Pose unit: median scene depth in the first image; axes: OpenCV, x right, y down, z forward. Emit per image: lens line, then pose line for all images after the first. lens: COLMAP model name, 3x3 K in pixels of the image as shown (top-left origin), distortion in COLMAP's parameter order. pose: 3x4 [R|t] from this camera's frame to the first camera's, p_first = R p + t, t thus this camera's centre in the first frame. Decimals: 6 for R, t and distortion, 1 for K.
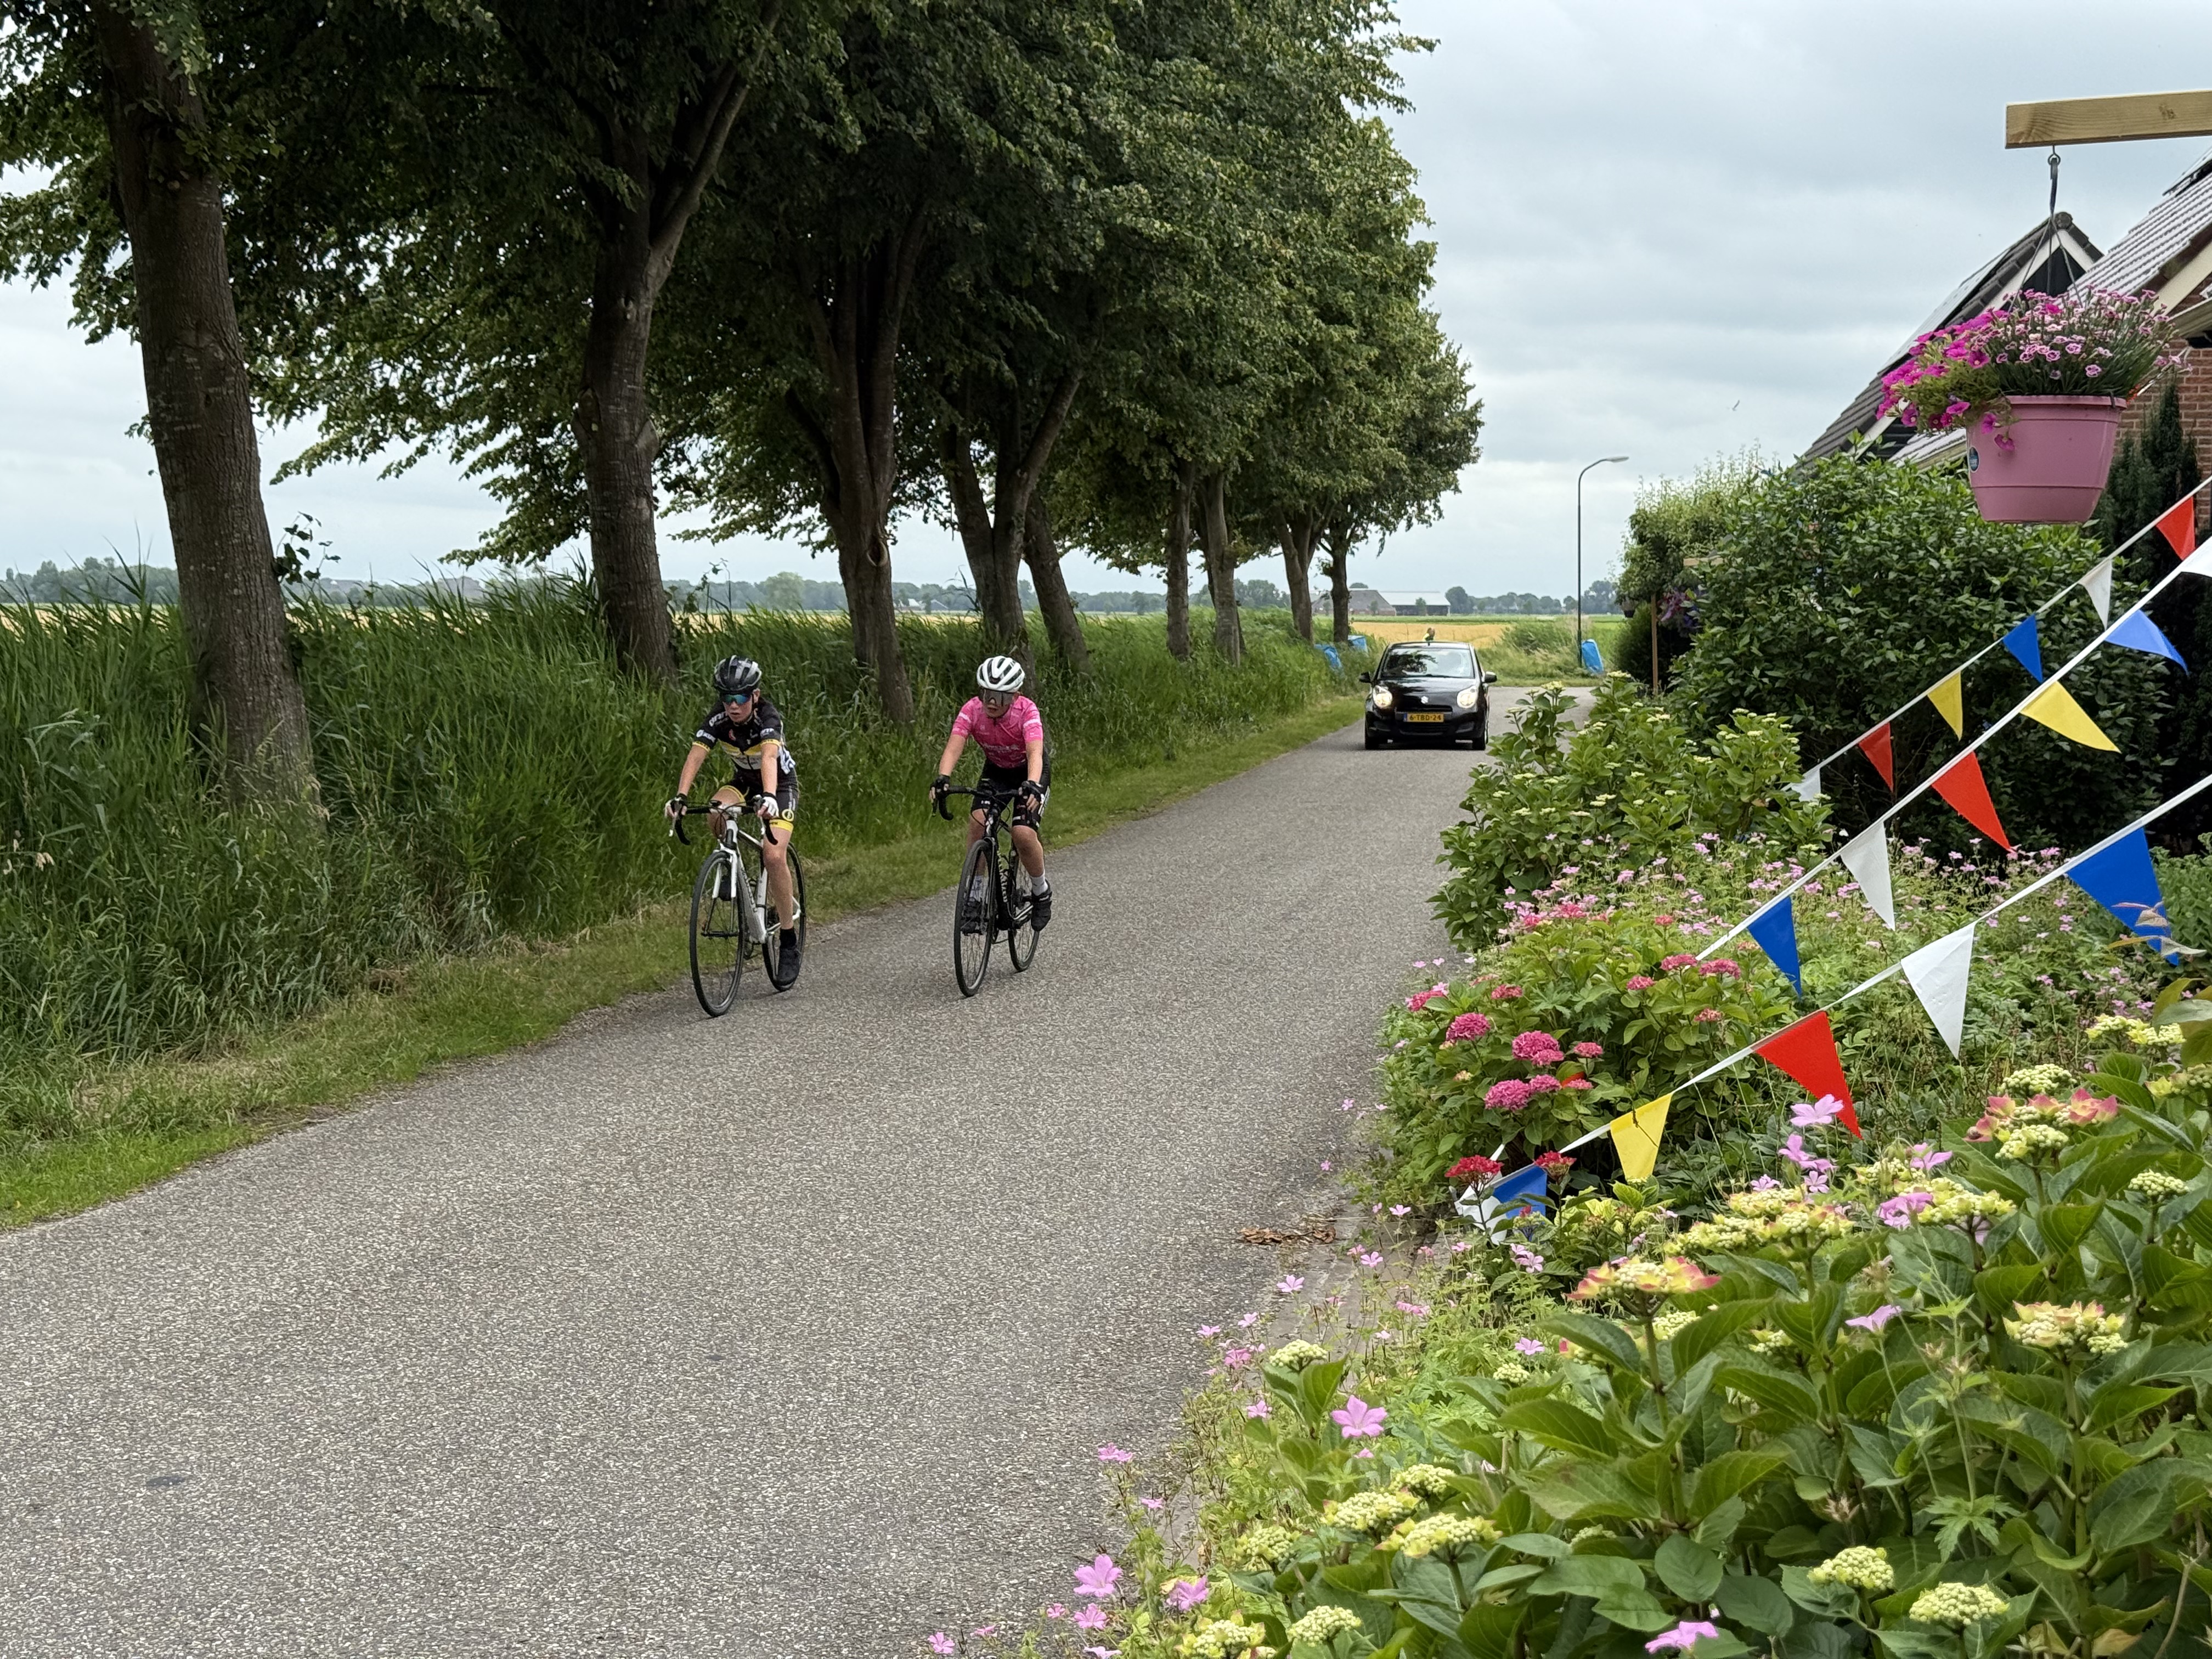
lens RADIAL K [[3117.8, 0, 1203.5], [0, 3117.8, 831.9], [0, 0, 1]] dist [0.185284, -0.327735]
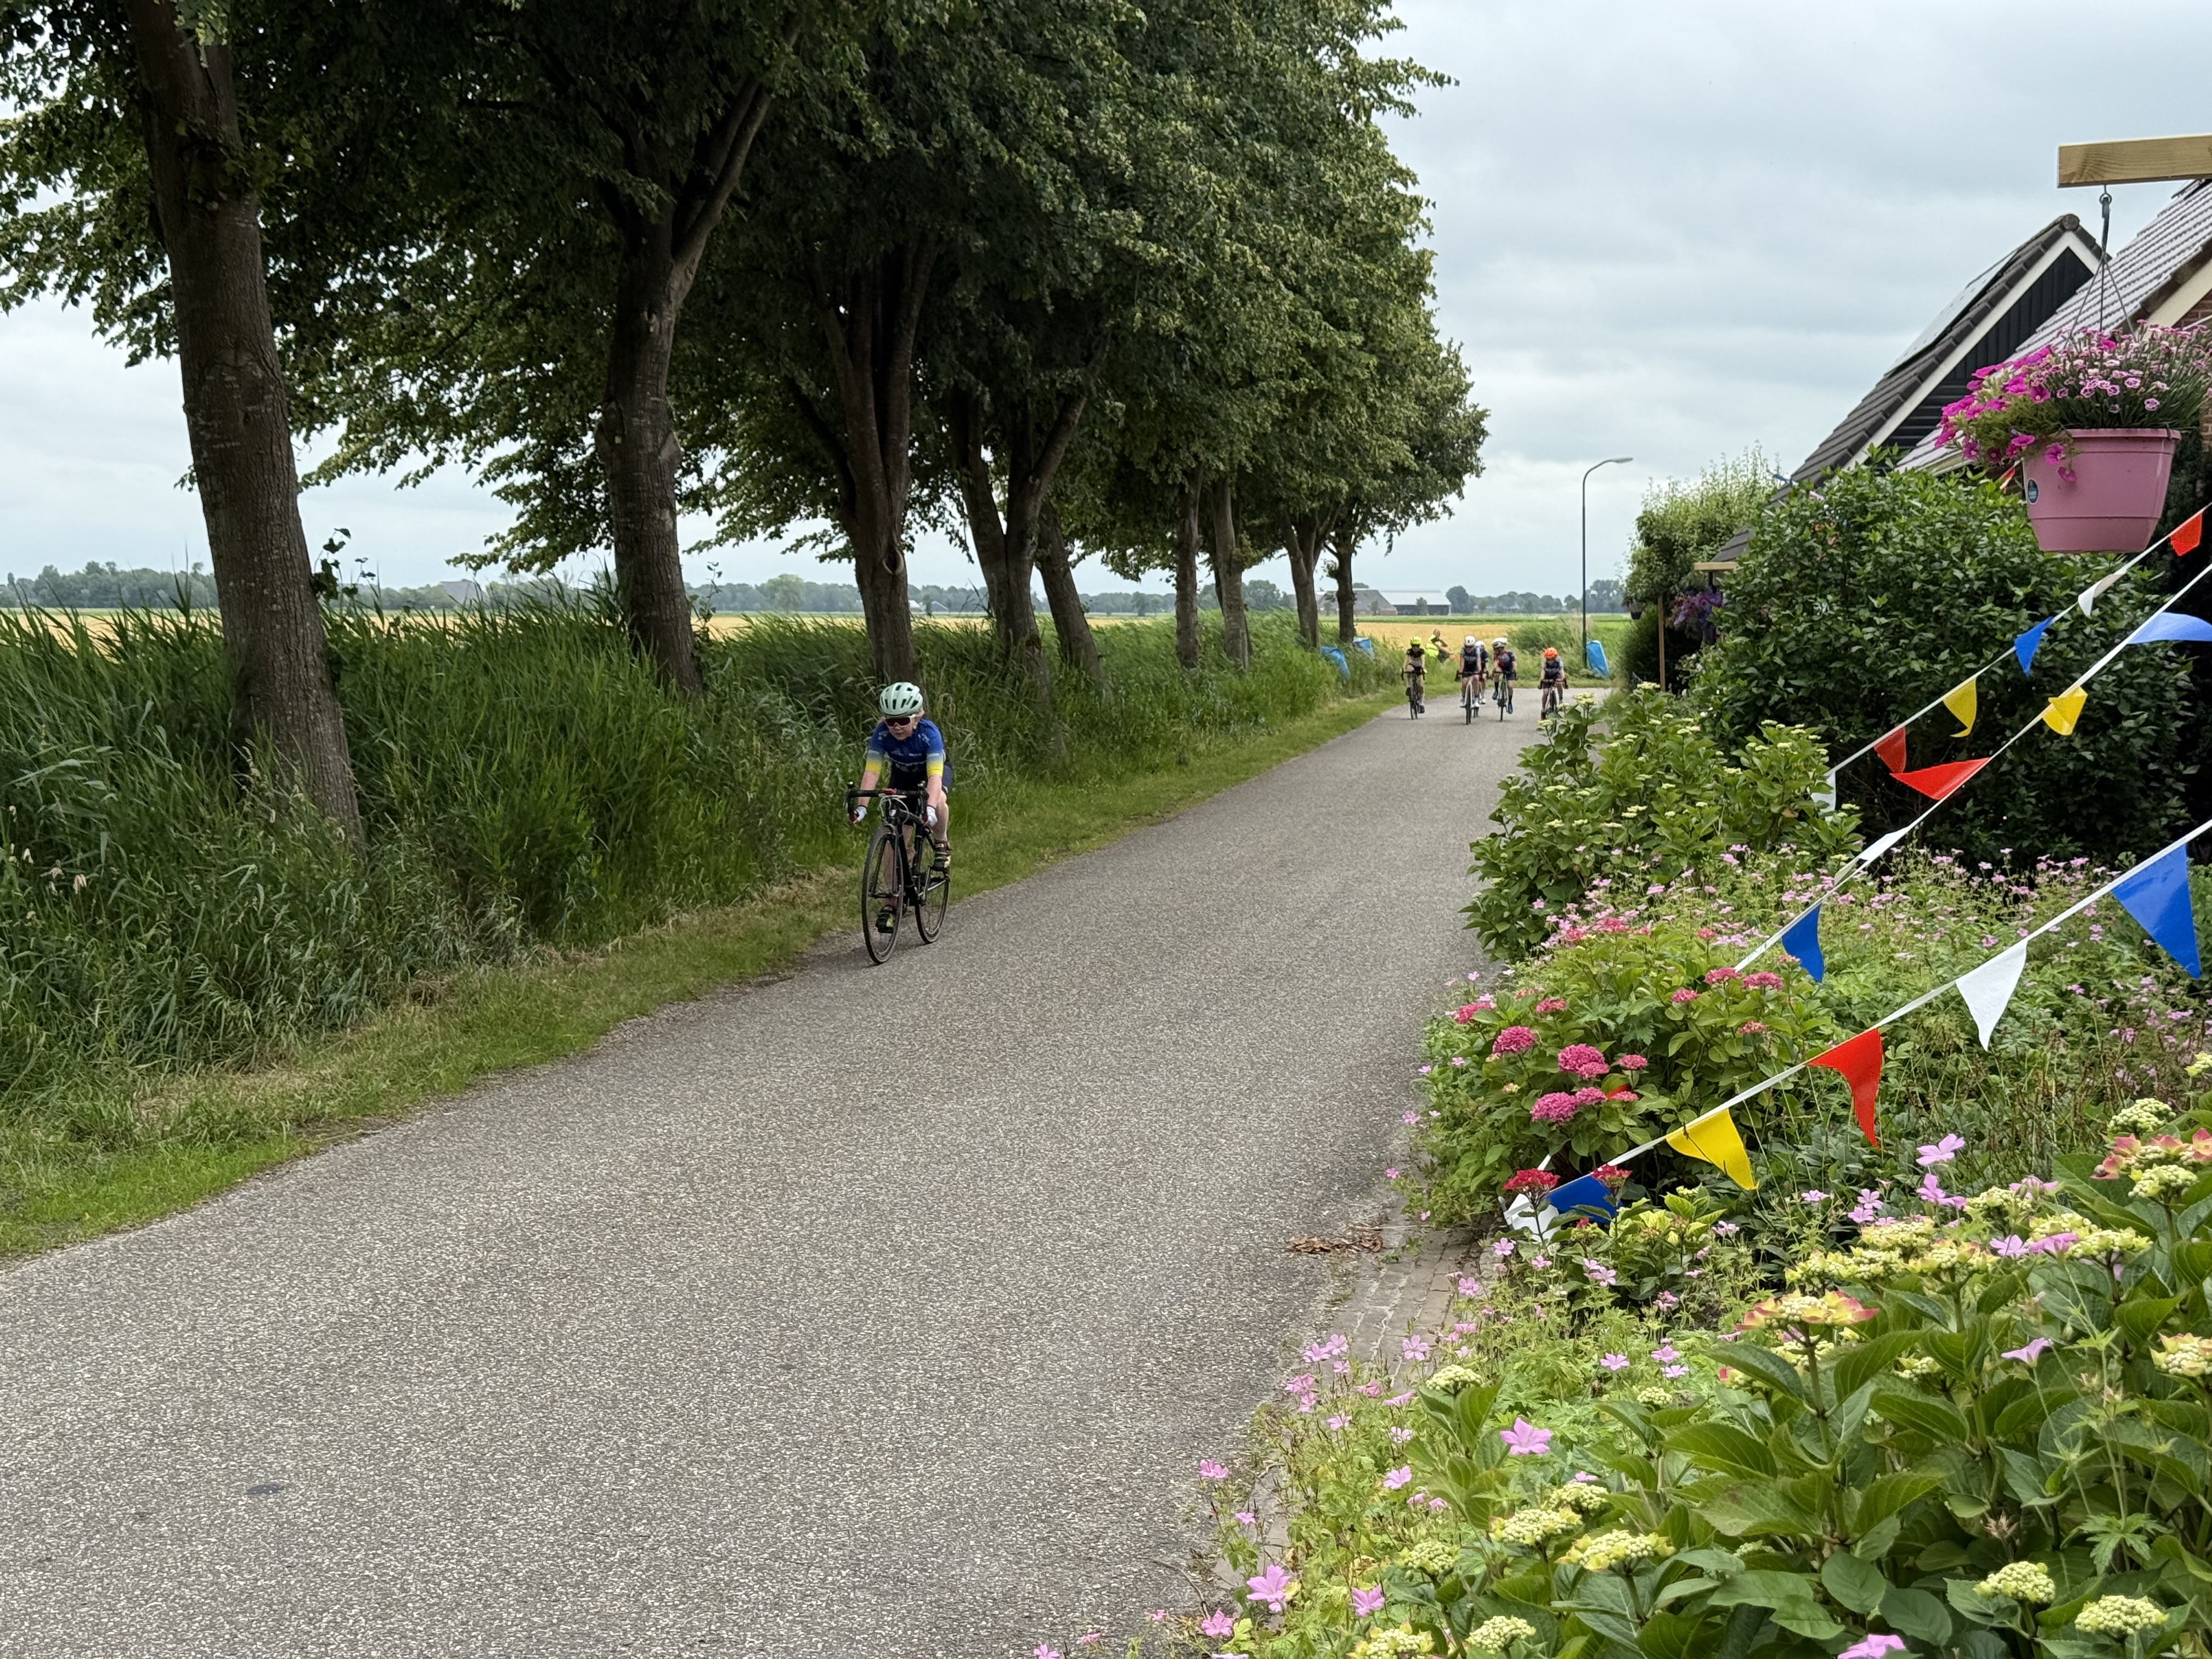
lens RADIAL K [[3187.3, 0, 1147.3], [0, 3187.3, 822.5], [0, 0, 1]] dist [0.183646, -0.330763]
pose [[0.999994, -0.003422, 0.000667, -0.033234], [0.003420, 0.999989, 0.003186, -0.011282], [-0.000678, -0.003183, 0.999995, -0.038538]]
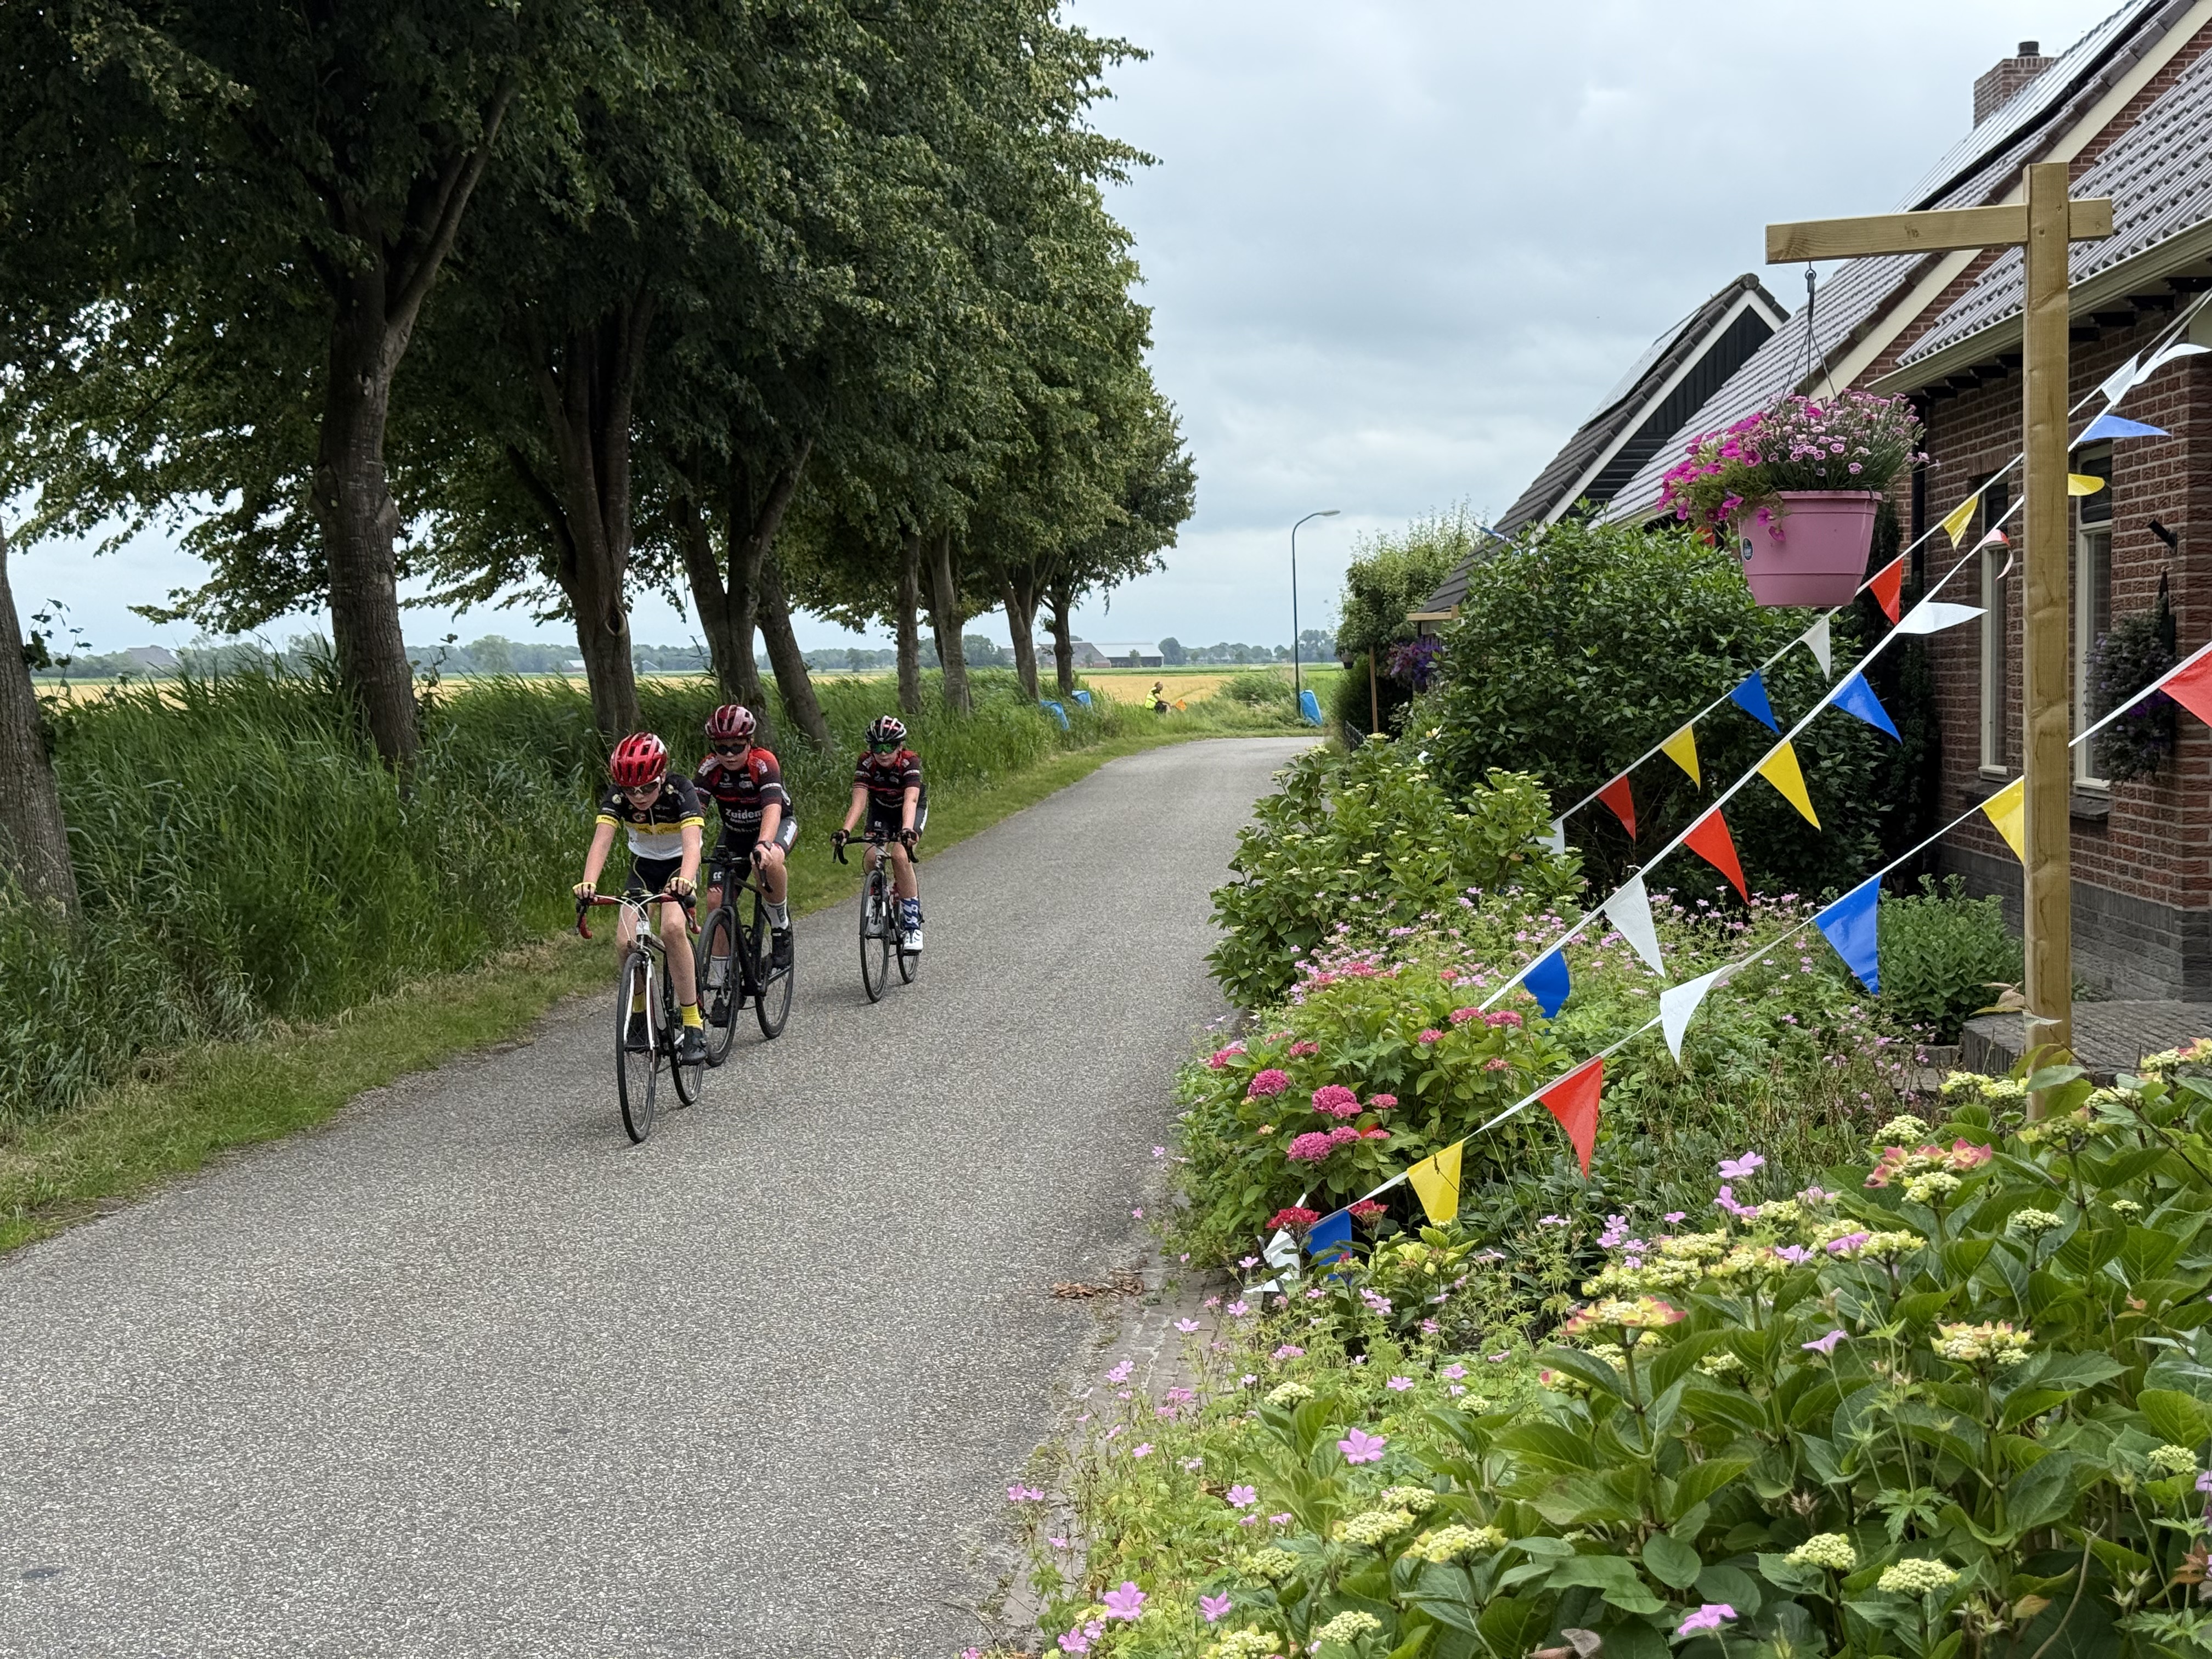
lens RADIAL K [[3255.3, 0, 1134.3], [0, 3255.3, 822.5], [0, 0, 1]] dist [0.205860, -0.448894]
pose [[0.994841, -0.024193, 0.098516, -0.061699], [0.025423, 0.999614, -0.011245, -0.012806], [-0.098206, 0.013692, 0.995072, -0.079998]]
